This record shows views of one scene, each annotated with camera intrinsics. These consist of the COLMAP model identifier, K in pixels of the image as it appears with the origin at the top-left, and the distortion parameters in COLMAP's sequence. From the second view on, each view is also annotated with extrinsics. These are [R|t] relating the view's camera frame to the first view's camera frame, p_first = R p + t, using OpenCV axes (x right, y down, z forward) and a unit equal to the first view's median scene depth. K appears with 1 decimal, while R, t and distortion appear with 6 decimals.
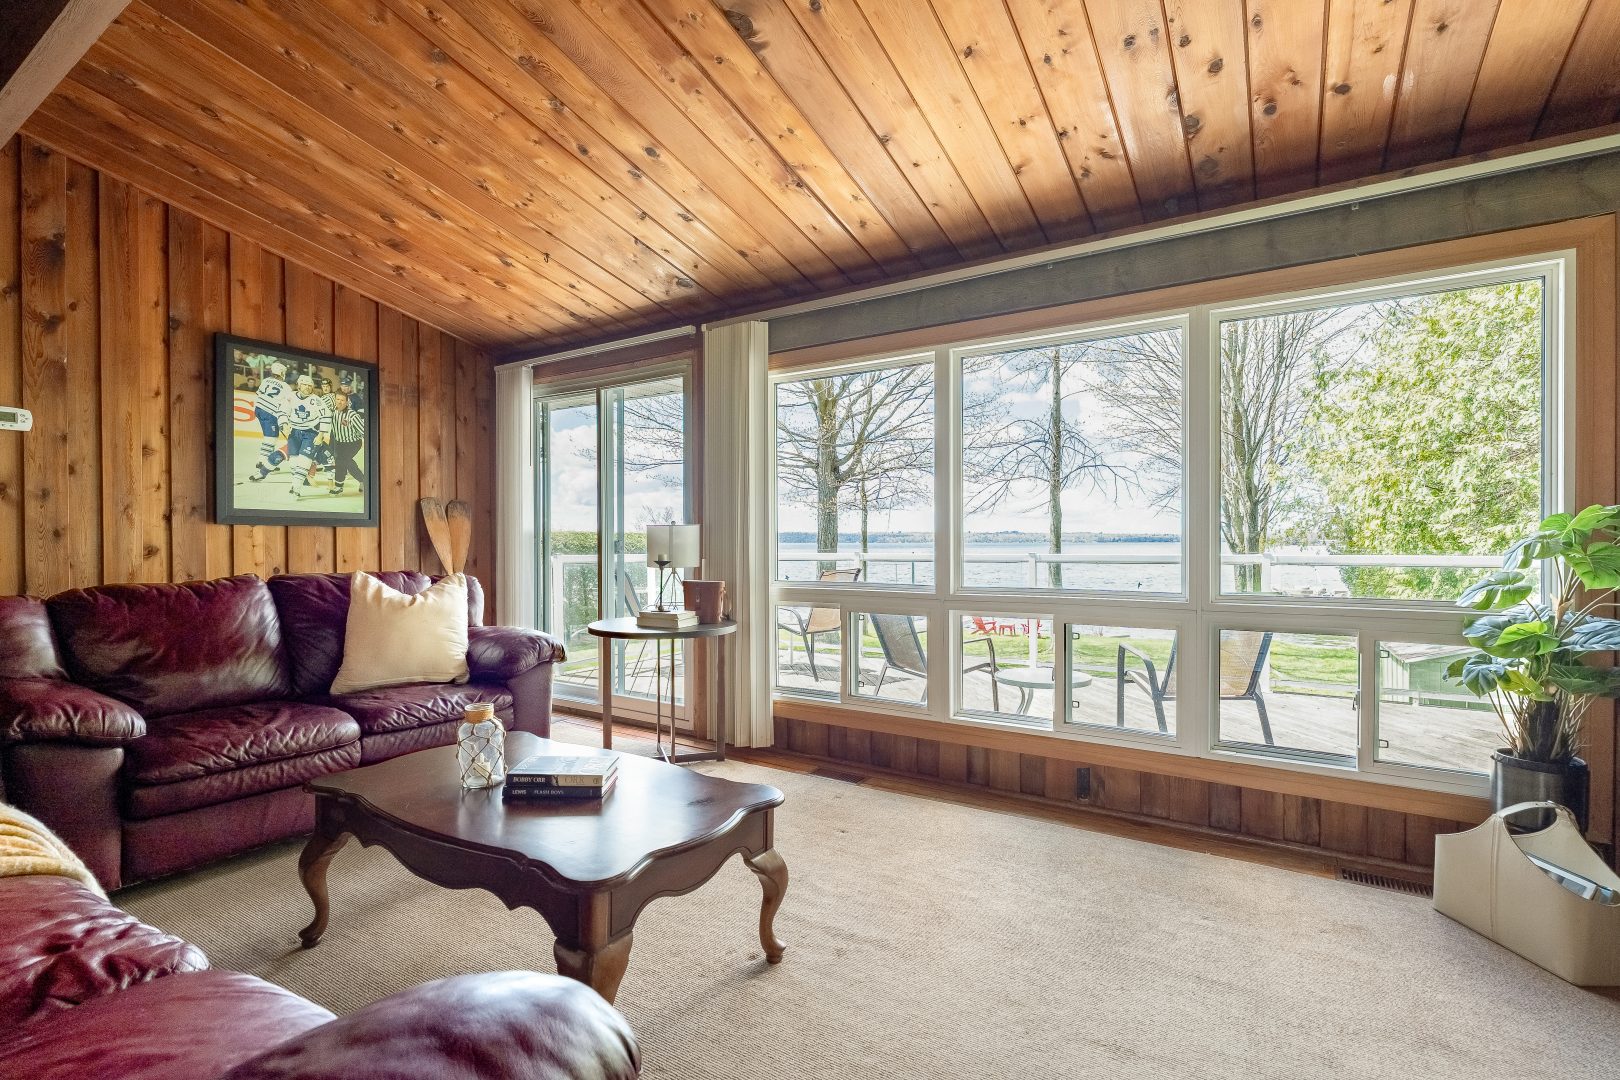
lens RADIAL K [[740.3, 0, 810.0], [0, 740.3, 540.0], [0, 0, 1]] dist [0.000160, 0.000072]
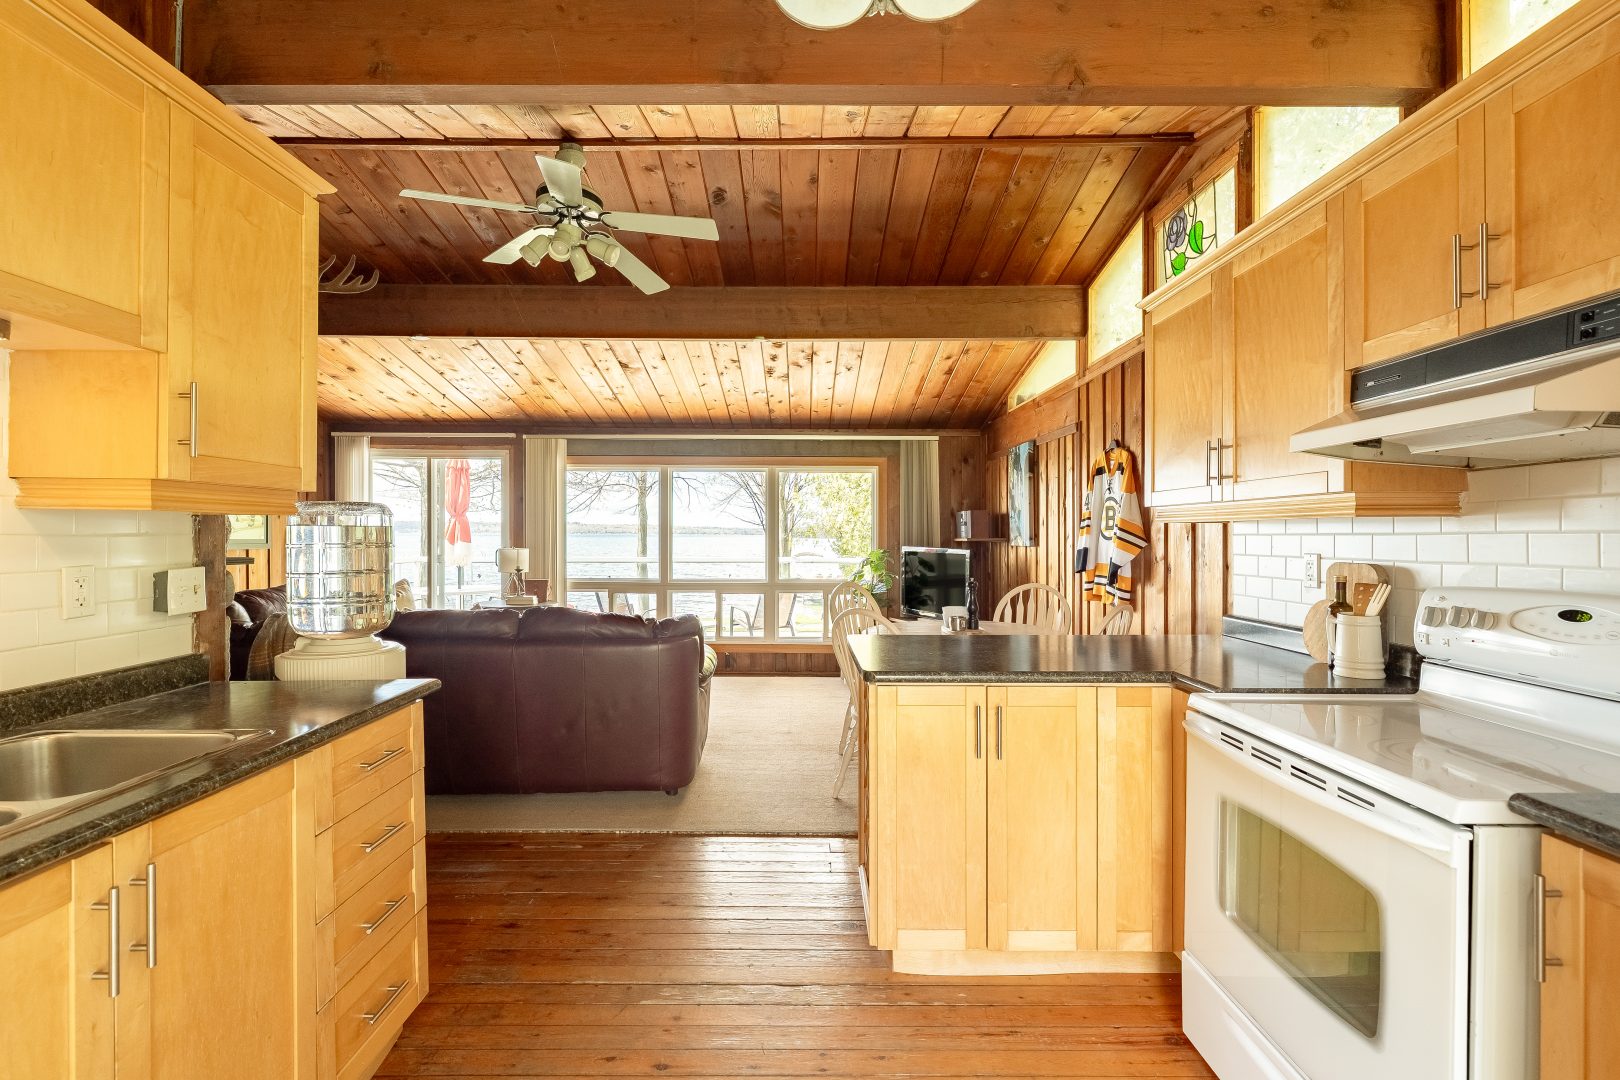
lens RADIAL K [[740.3, 0, 810.0], [0, 740.3, 540.0], [0, 0, 1]] dist [0.000160, 0.000072]
pose [[0.838899, 0.000081, 0.544287, -0.557870], [-0.006067, 0.999939, 0.009202, -0.061852], [-0.544254, -0.011022, 0.838848, -0.893587]]
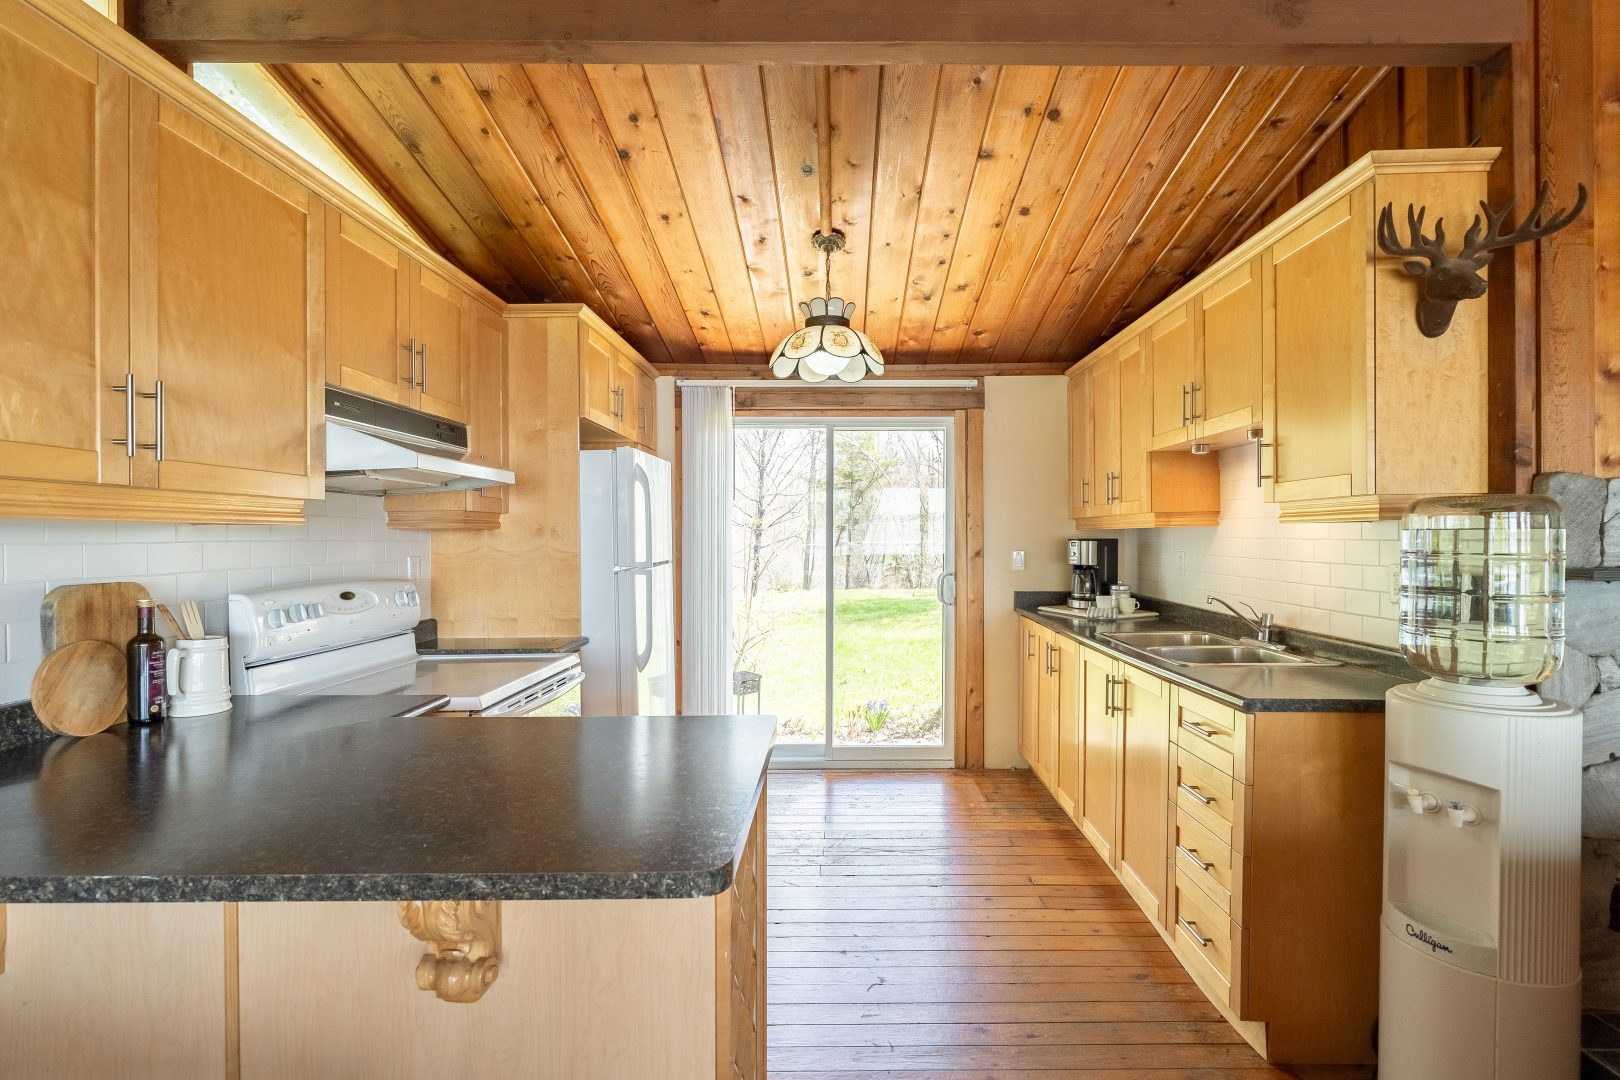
lens RADIAL K [[740.3, 0, 810.0], [0, 740.3, 540.0], [0, 0, 1]] dist [0.000160, 0.000072]
pose [[-0.864112, 0.007327, -0.503246, 1.438787], [0.008041, 0.999967, 0.000752, -0.064498], [0.503235, -0.003397, -0.864143, 2.147378]]
